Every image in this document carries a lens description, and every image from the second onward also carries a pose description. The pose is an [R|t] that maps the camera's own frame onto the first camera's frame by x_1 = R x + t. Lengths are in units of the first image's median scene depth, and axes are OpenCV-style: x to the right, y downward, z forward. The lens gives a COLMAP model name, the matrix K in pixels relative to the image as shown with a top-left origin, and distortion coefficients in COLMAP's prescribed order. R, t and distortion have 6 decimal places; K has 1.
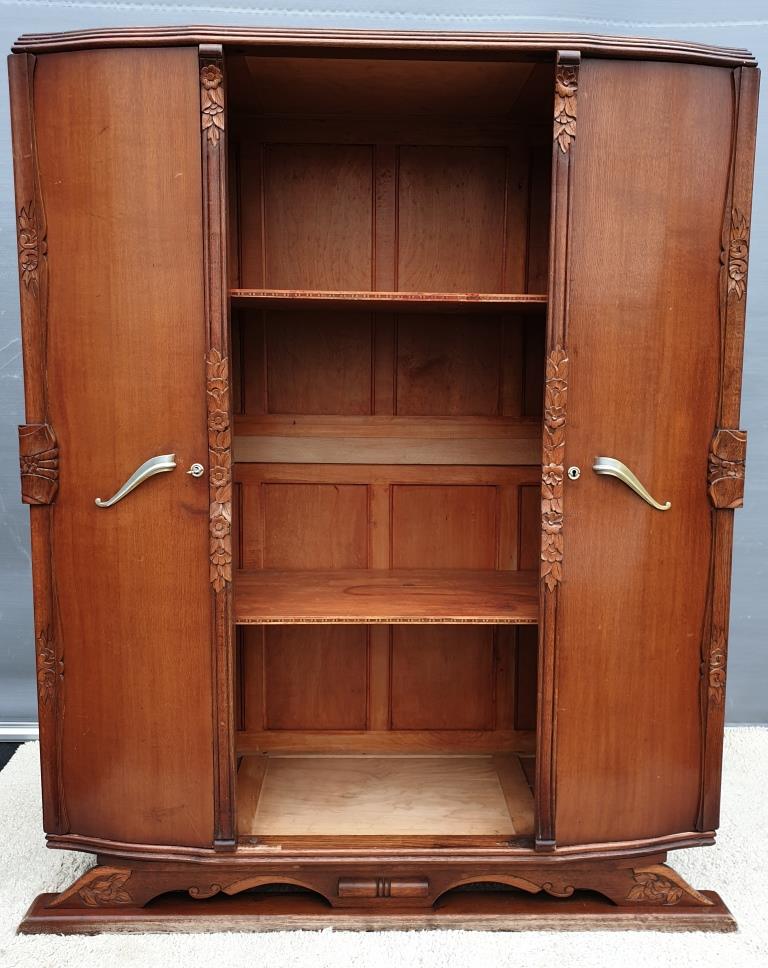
lens RADIAL K [[888.3, 0, 391.2], [0, 888.3, 471.3], [0, 0, 1]] dist [0.023182, 0.000000]
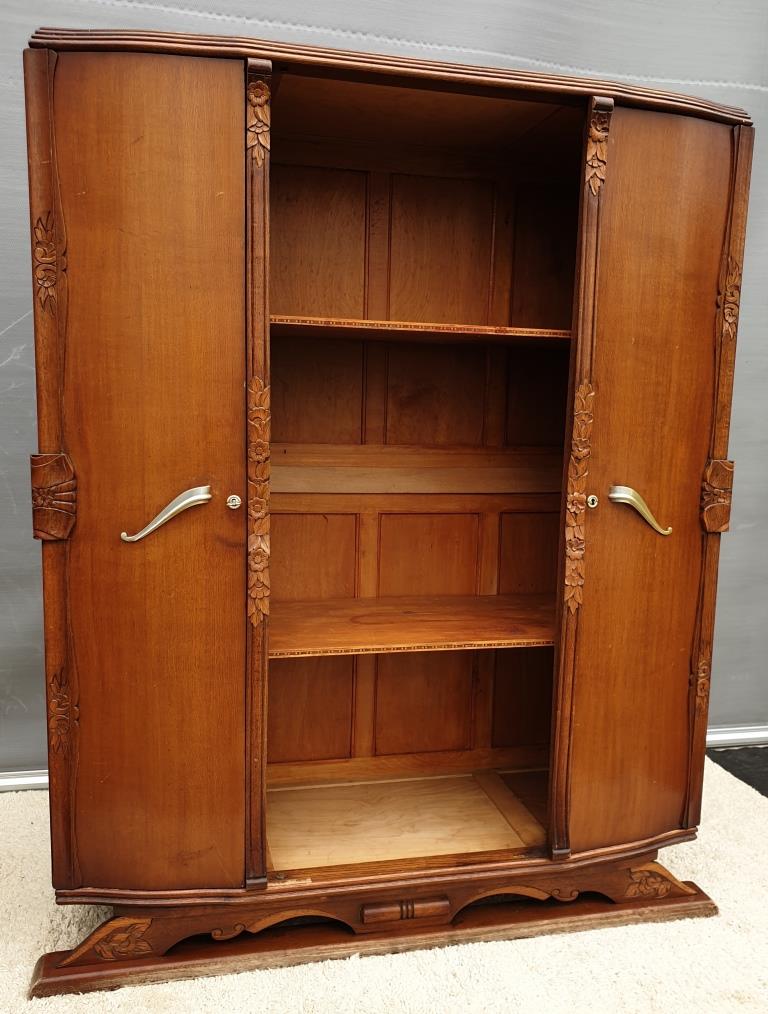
lens RADIAL K [[891.9, 0, 388.8], [0, 891.9, 514.7], [0, 0, 1]] dist [0.023777, -0.006205]
pose [[0.978213, -0.011809, 0.207270, -0.237683], [0.007100, 0.999700, 0.023453, -0.008199], [-0.207484, -0.021470, 0.978003, 0.014345]]
